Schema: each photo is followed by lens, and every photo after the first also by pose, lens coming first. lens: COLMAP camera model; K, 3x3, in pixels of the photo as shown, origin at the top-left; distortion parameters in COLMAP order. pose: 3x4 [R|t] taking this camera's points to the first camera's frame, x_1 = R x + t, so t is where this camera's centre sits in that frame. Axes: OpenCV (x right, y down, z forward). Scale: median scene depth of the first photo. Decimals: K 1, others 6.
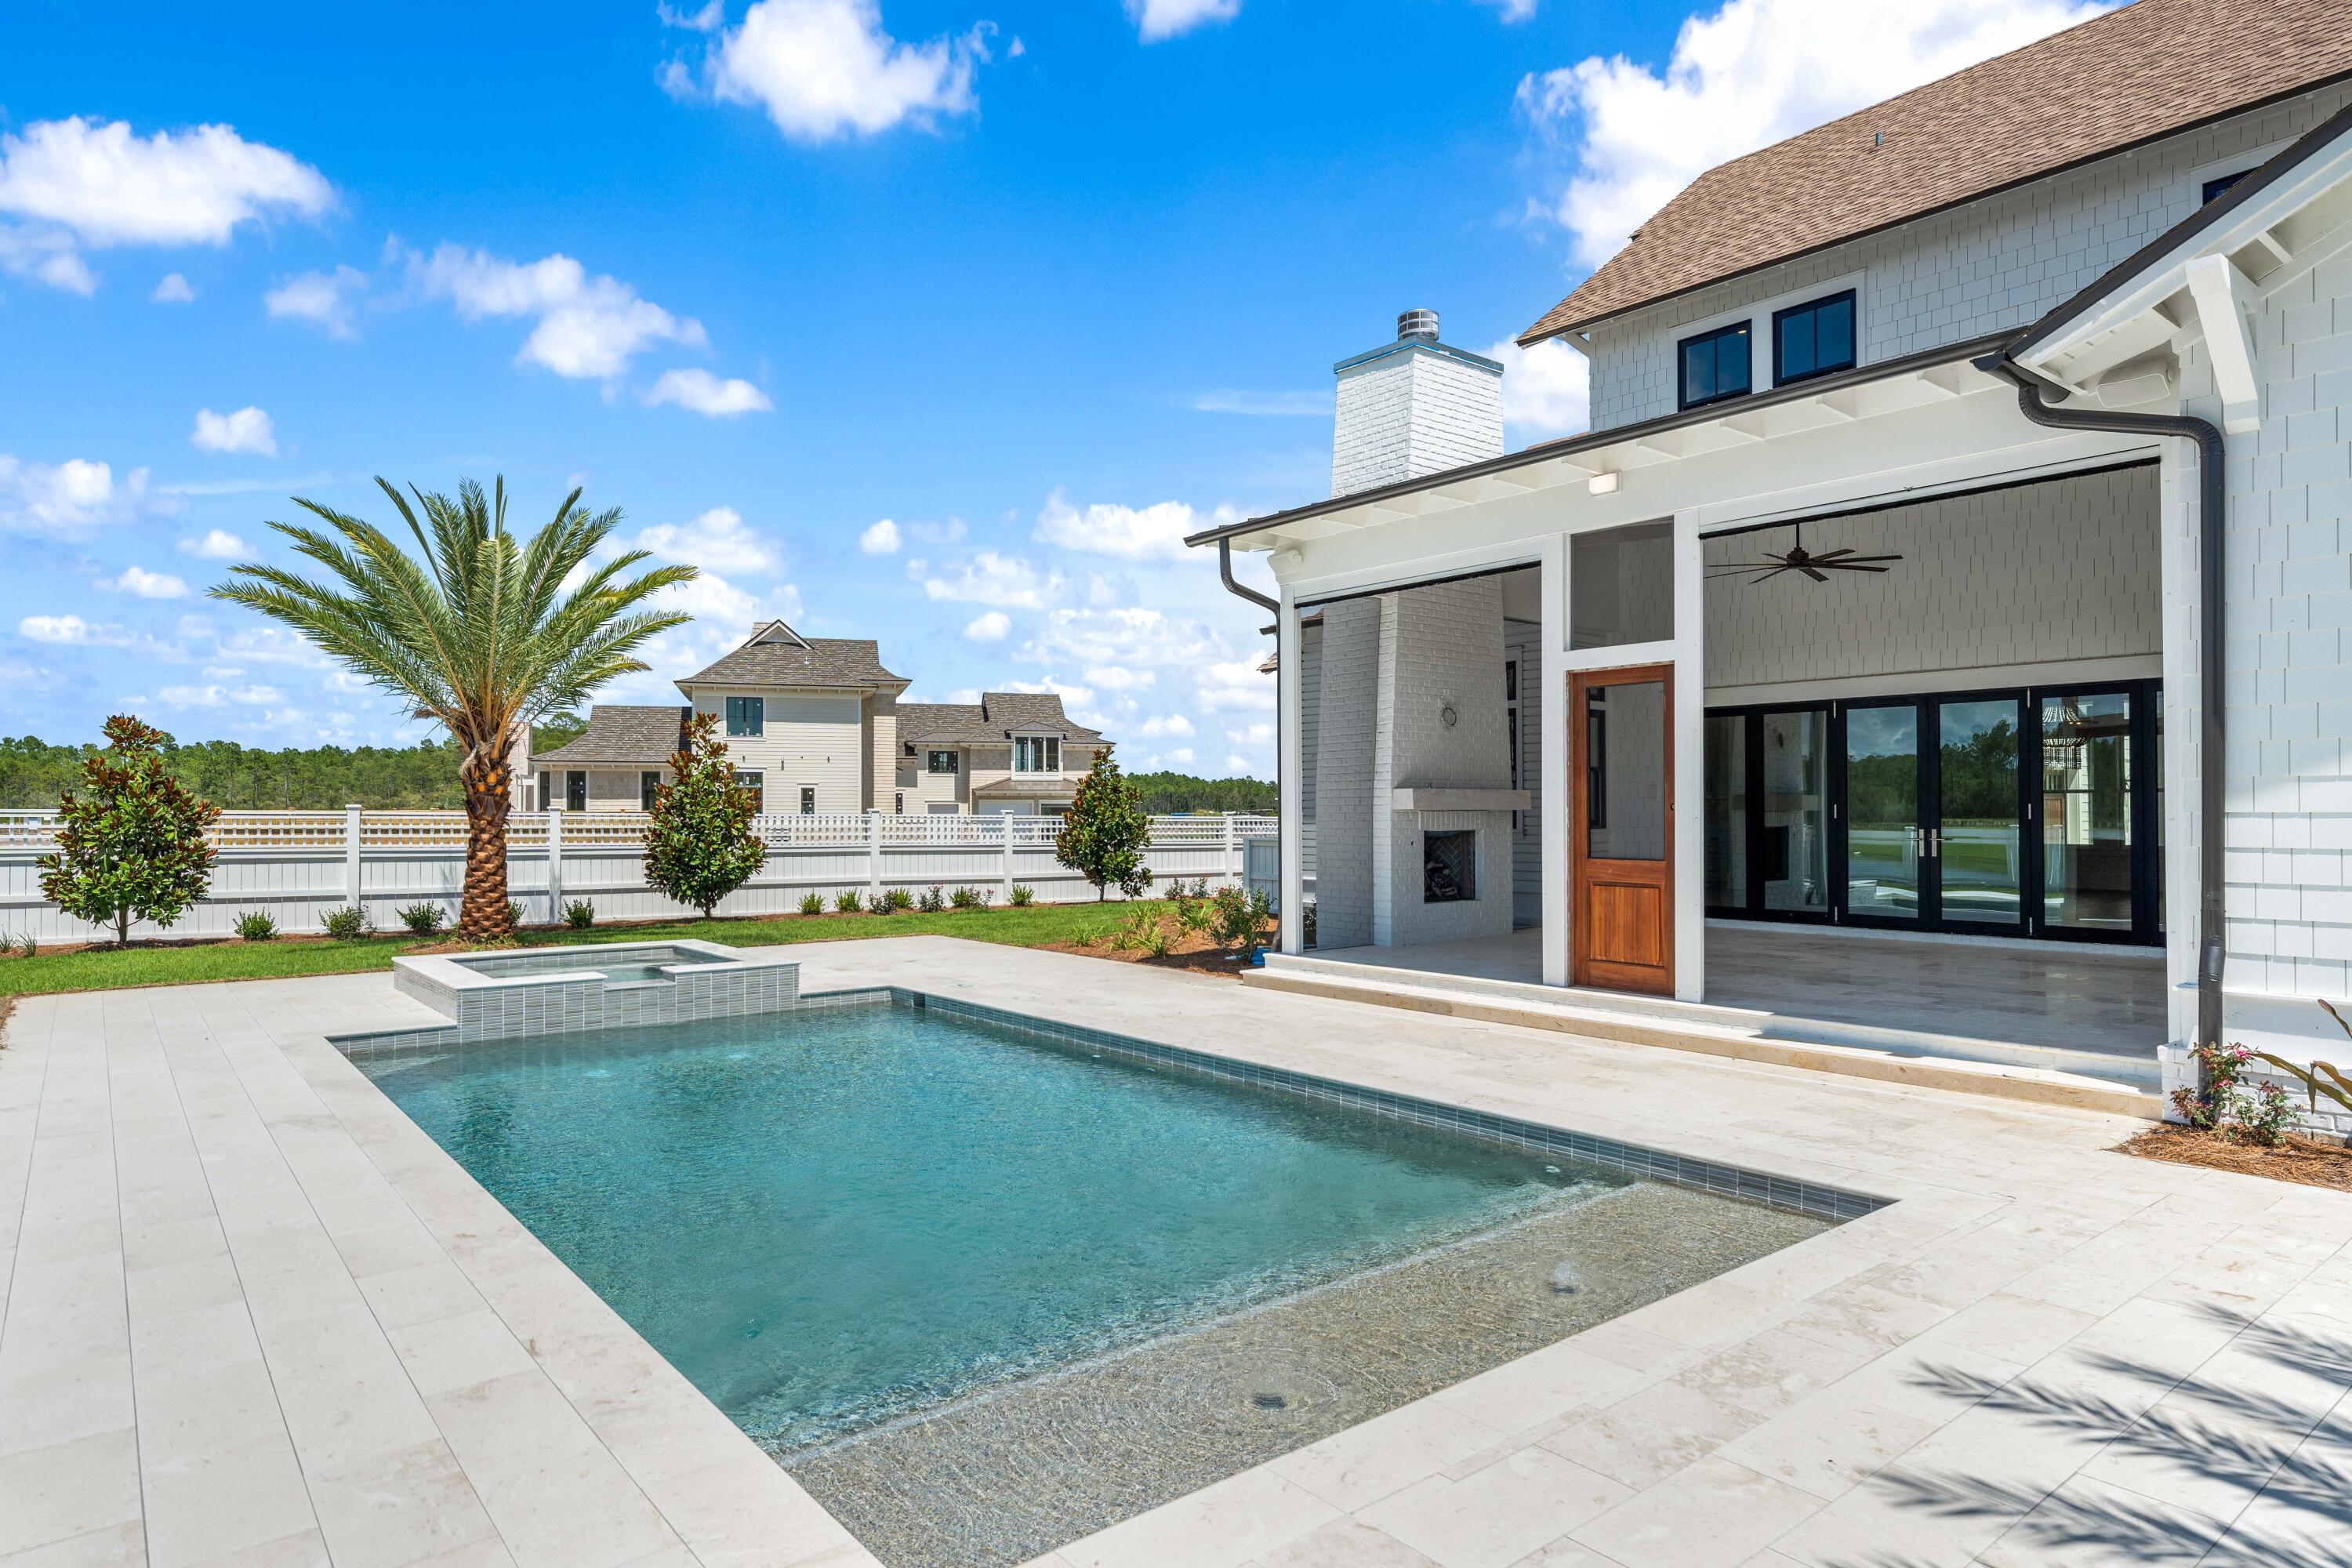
lens RADIAL K [[1416.4, 0, 1170.0], [0, 1416.4, 792.8], [0, 0, 1]] dist [0.001211, 0.001189]
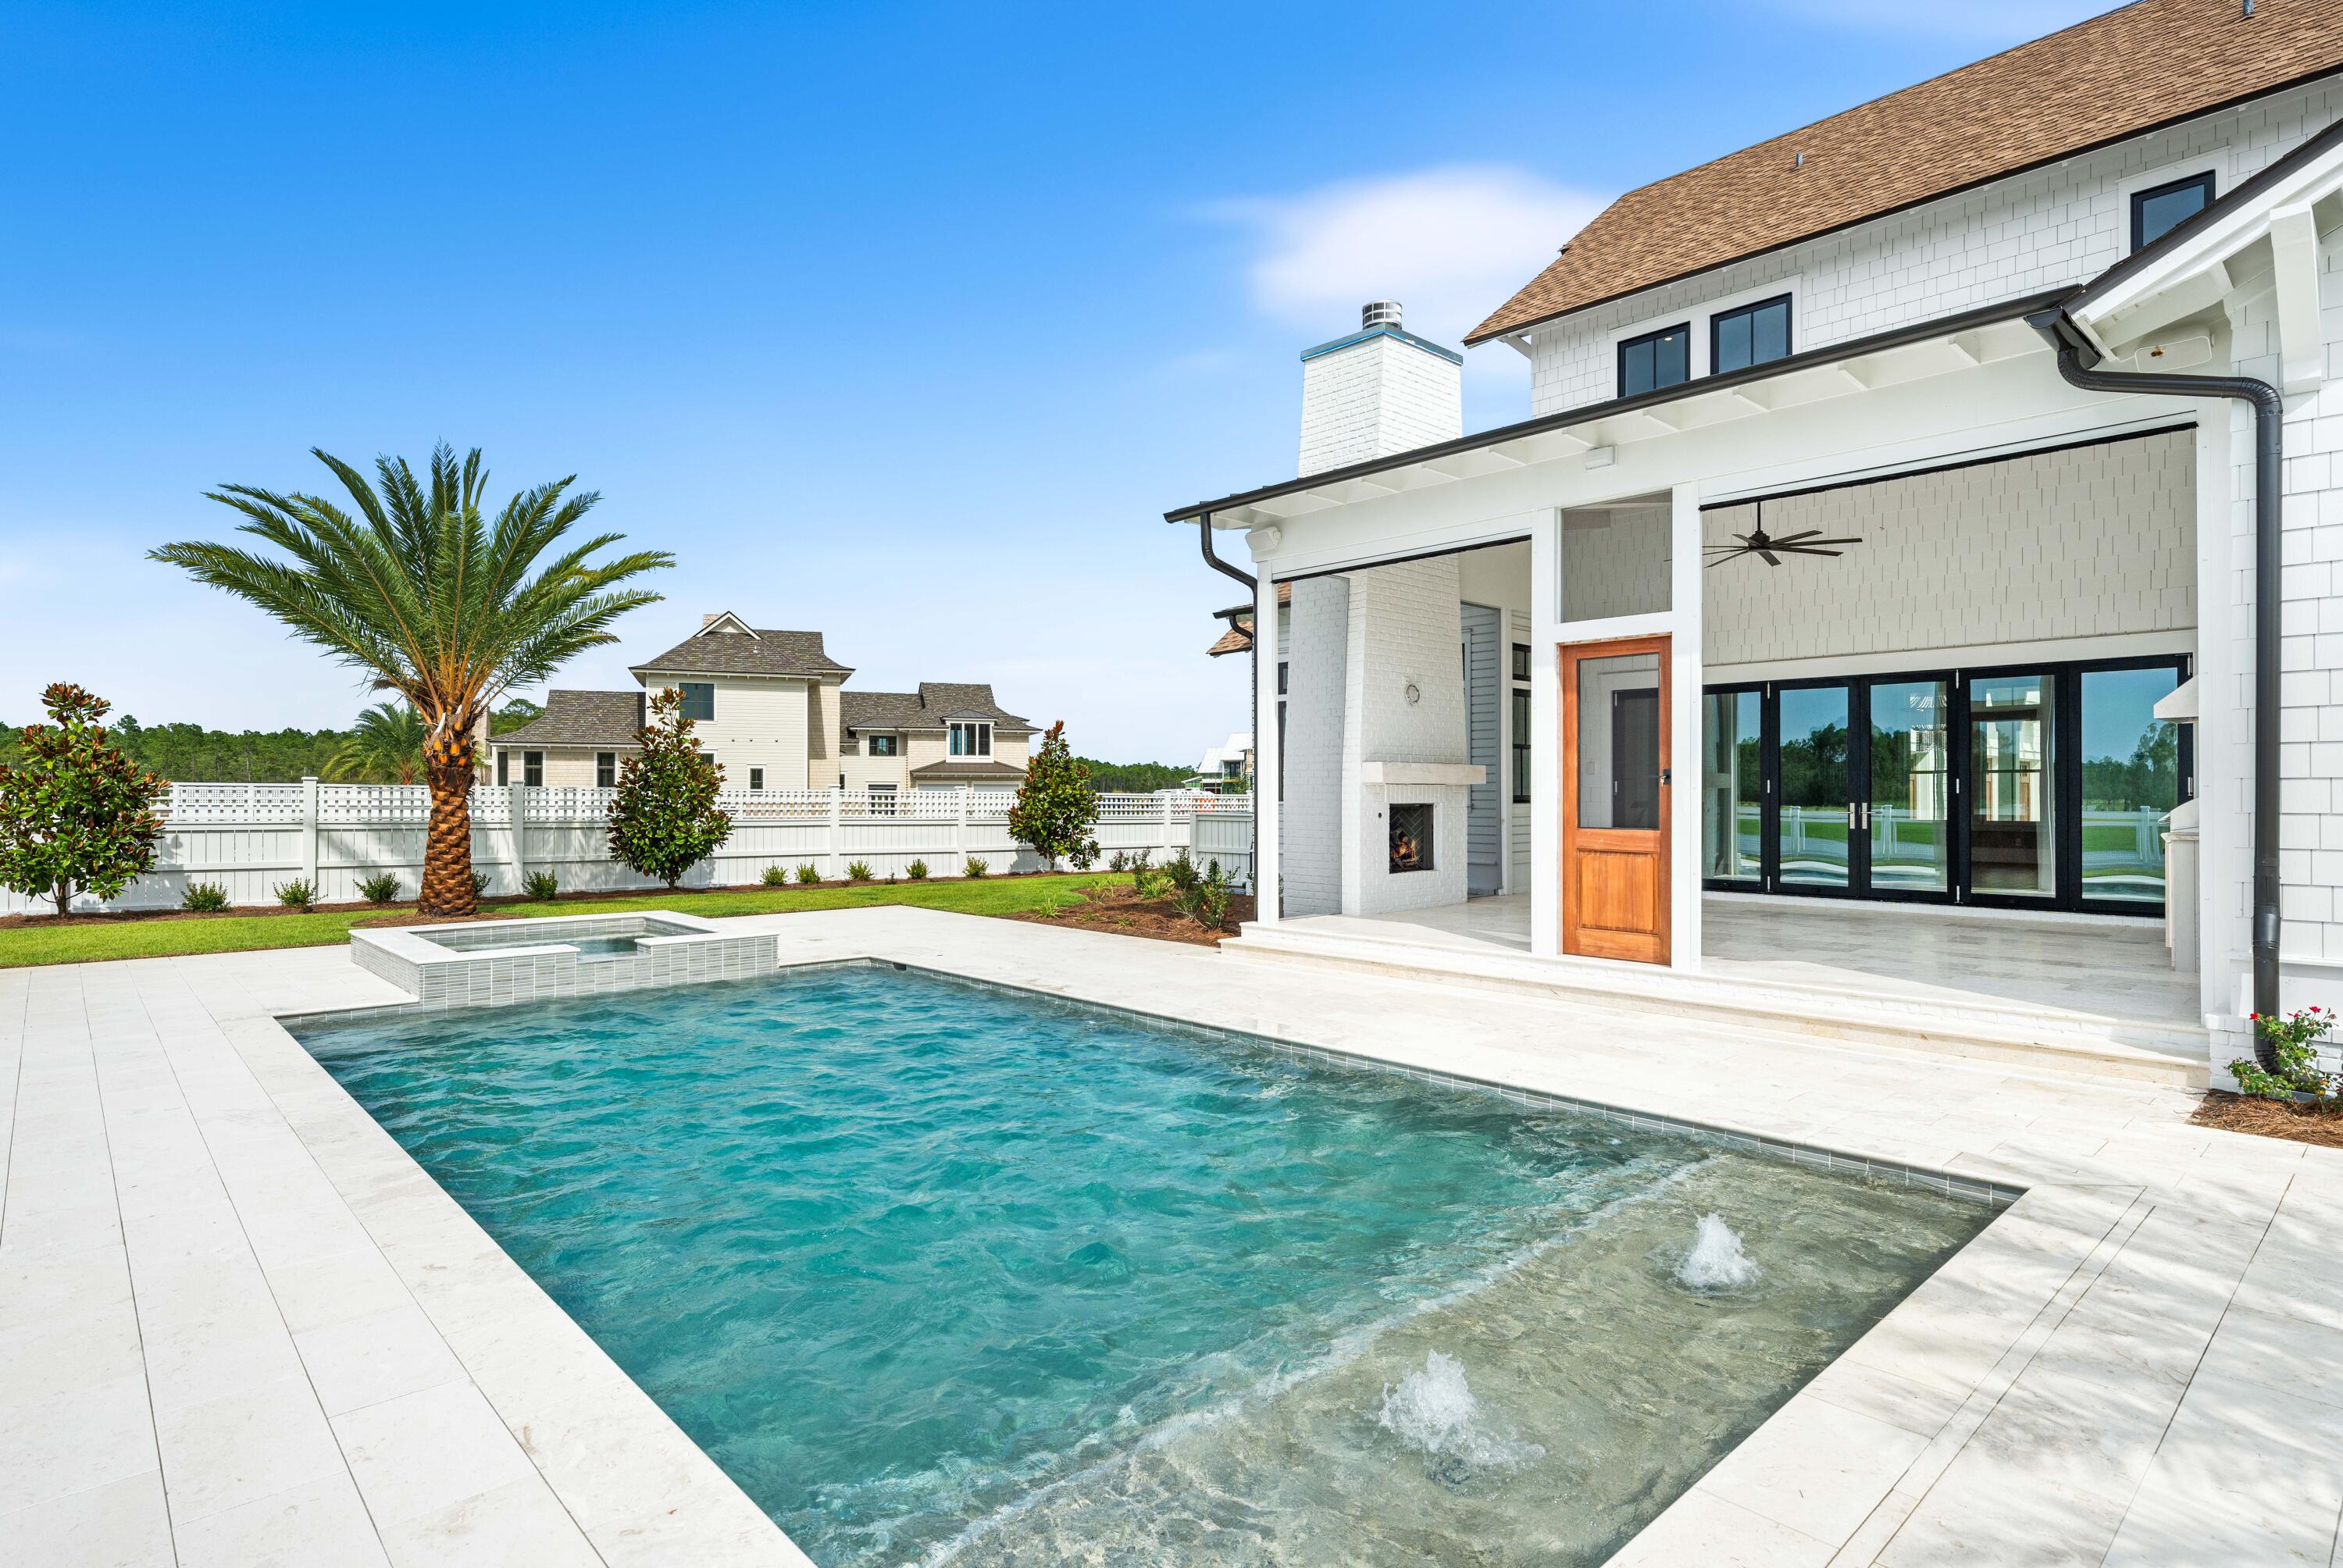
lens RADIAL K [[1254.7, 0, 1161.3], [0, 1254.7, 780.4], [0, 0, 1]] dist [0.003326, -0.000354]
pose [[0.997557, 0.003926, 0.069753, -0.051087], [-0.004030, 0.999991, 0.001361, 0.009566], [-0.069748, -0.001639, 0.997563, 0.096925]]
